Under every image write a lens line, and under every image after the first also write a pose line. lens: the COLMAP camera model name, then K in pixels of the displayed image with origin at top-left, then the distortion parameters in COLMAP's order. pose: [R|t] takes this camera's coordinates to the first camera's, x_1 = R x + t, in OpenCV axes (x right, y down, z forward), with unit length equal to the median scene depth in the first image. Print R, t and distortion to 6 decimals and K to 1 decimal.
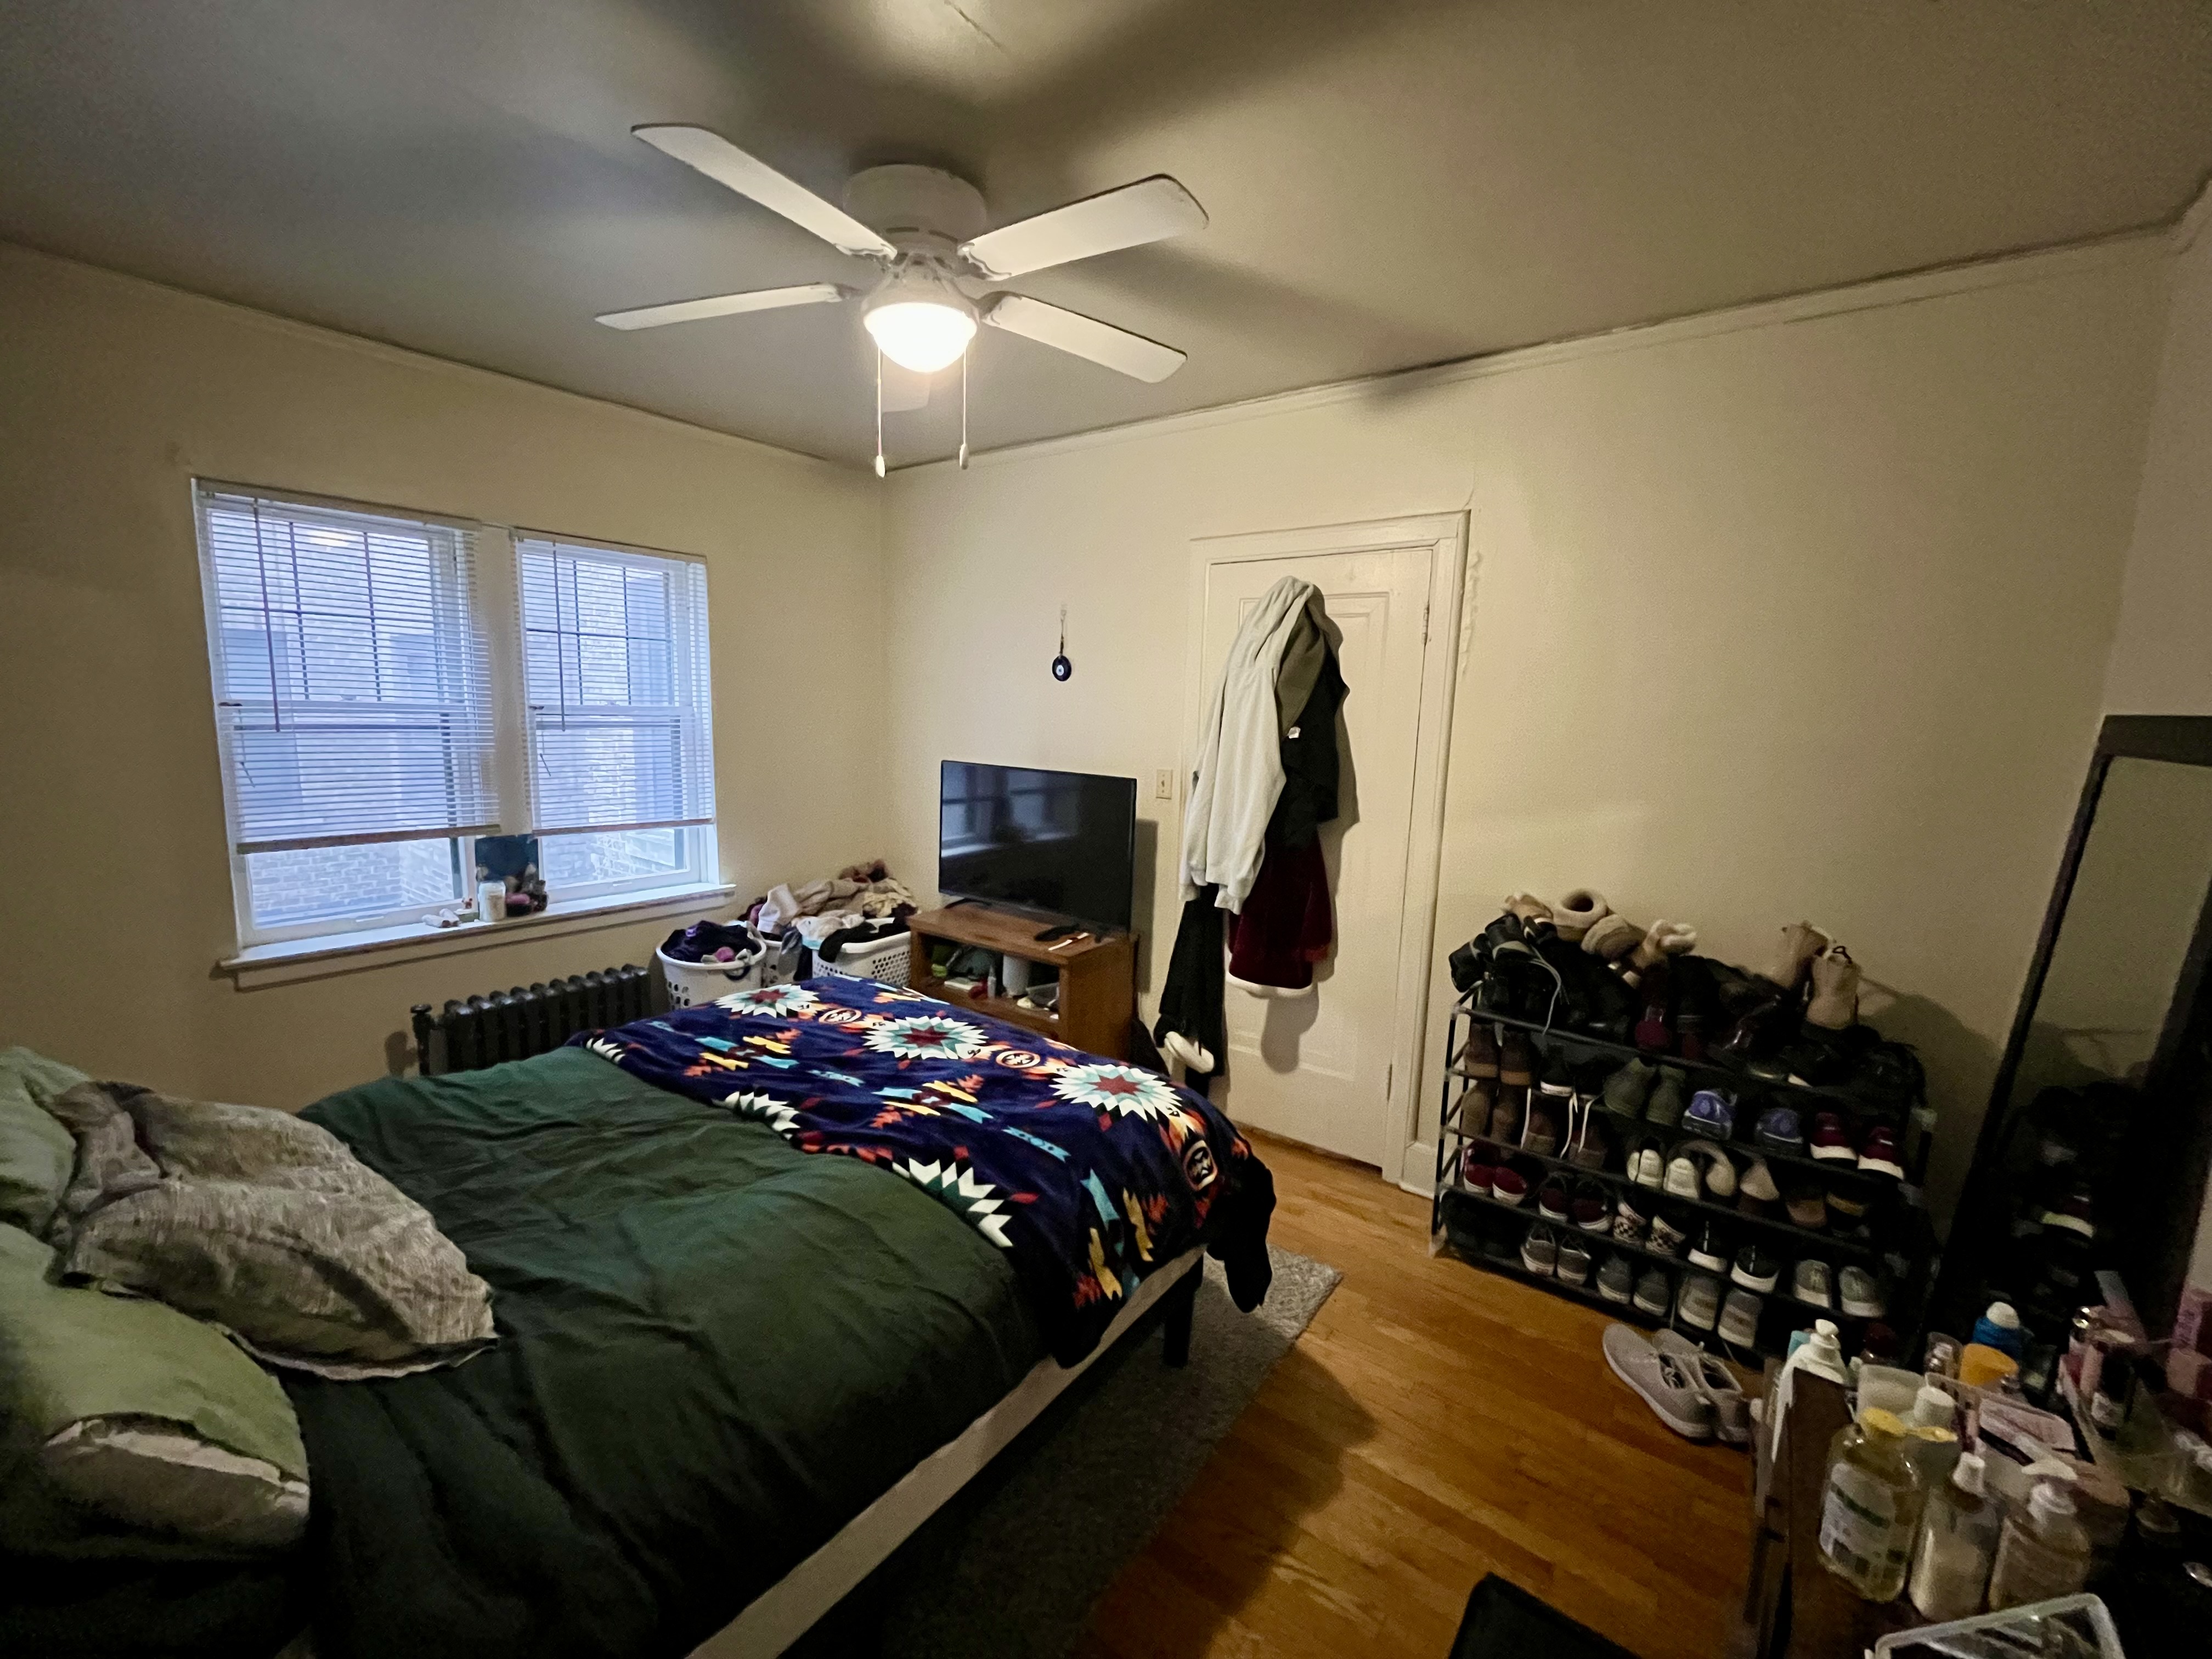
lens RADIAL K [[900.5, 0, 1099.1], [0, 900.5, 825.6], [0, 0, 1]] dist [-0.002486, -0.000296]
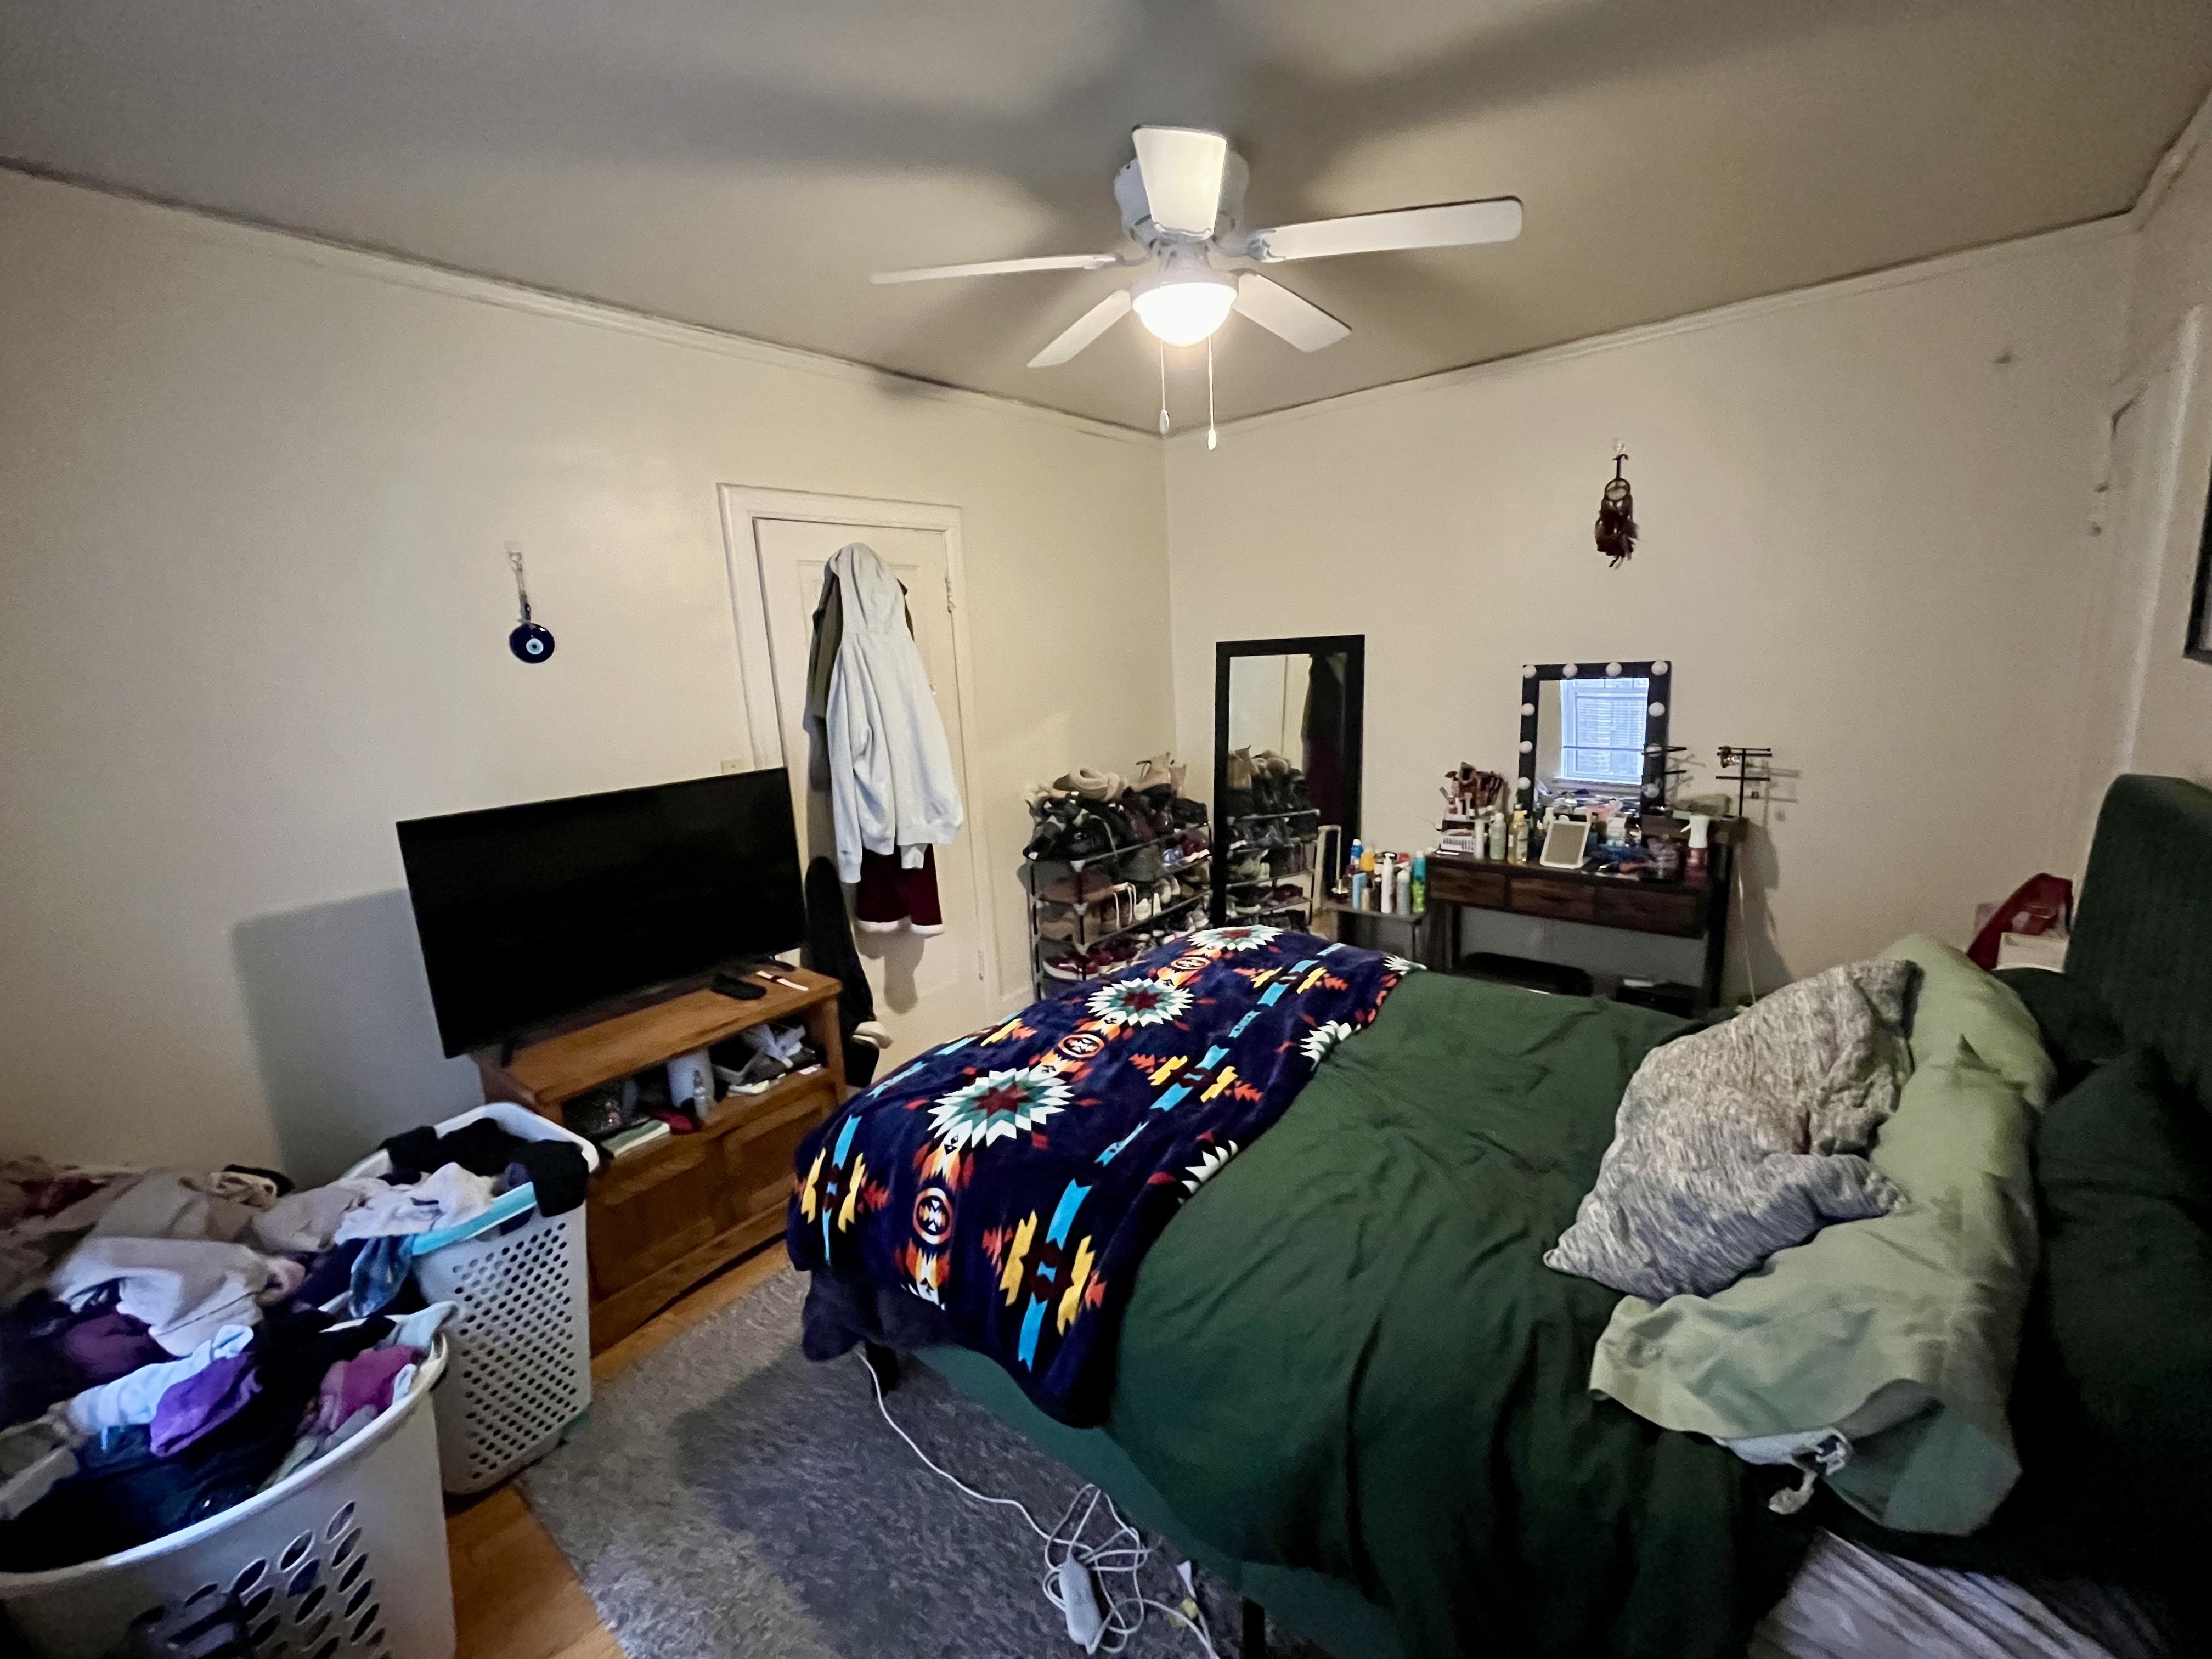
lens RADIAL K [[900.5, 0, 1097.2], [0, 900.5, 835.2], [0, 0, 1]] dist [-0.002486, -0.000296]
pose [[0.055325, -0.227610, 0.972180, -1.160178], [0.201924, 0.956103, 0.212355, -0.165711], [-0.977837, 0.184558, 0.098856, 0.947692]]
